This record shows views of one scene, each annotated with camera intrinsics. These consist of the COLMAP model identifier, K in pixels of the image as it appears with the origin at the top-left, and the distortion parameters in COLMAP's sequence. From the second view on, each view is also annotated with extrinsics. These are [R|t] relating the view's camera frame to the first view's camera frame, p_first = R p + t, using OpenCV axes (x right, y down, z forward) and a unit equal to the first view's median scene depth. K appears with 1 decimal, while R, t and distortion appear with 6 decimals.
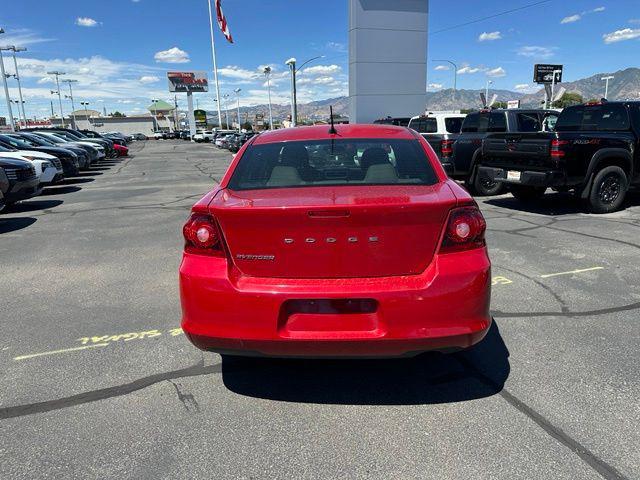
lens RADIAL K [[447.8, 0, 314.8], [0, 447.8, 240.9], [0, 0, 1]] dist [0.047101, -0.056563]
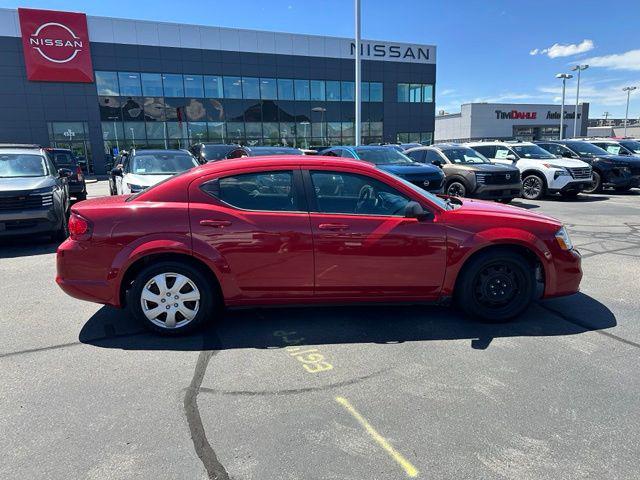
lens RADIAL K [[447.8, 0, 316.3], [0, 447.8, 240.6], [0, 0, 1]] dist [0.047101, -0.056563]
pose [[0.126871, 0.217530, -0.967773, 0.349117], [-0.215716, 0.958357, 0.187134, -0.081080], [0.968179, 0.185023, 0.168512, 0.267009]]
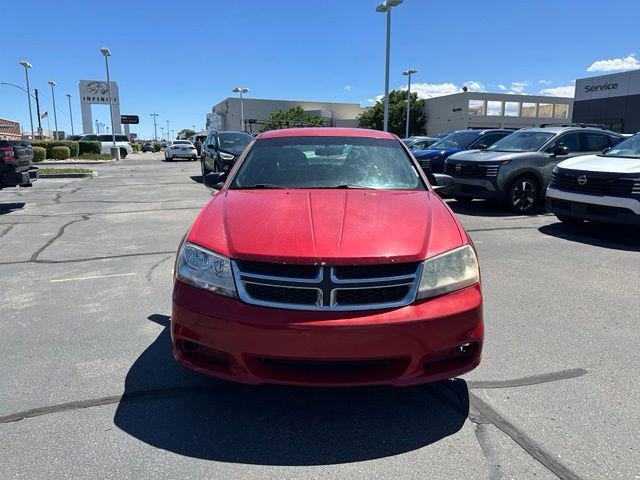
lens RADIAL K [[447.8, 0, 316.7], [0, 447.8, 241.8], [0, 0, 1]] dist [0.047101, -0.056563]
pose [[-0.998938, 0.033038, -0.032126, 0.034063], [0.015835, 0.900785, 0.433977, -0.145321], [0.043276, 0.433008, -0.900351, 0.635037]]
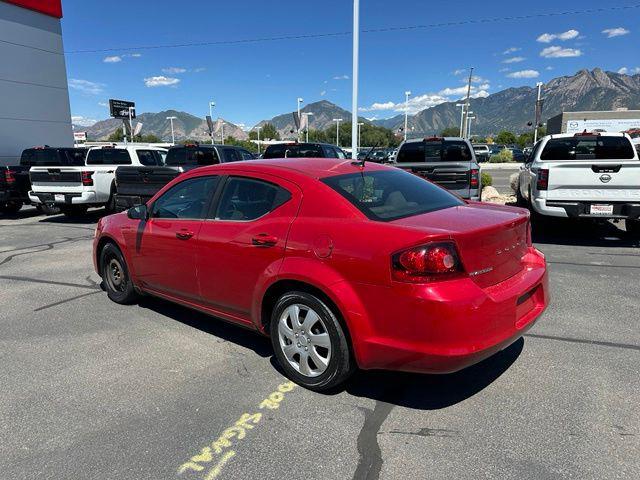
lens RADIAL K [[447.8, 0, 317.5], [0, 447.8, 244.2], [0, 0, 1]] dist [0.047101, -0.056563]
pose [[0.633068, -0.132657, 0.762645, -0.210664], [0.178700, 0.983640, 0.022760, -0.022265], [-0.753187, 0.121876, 0.646417, 0.091764]]
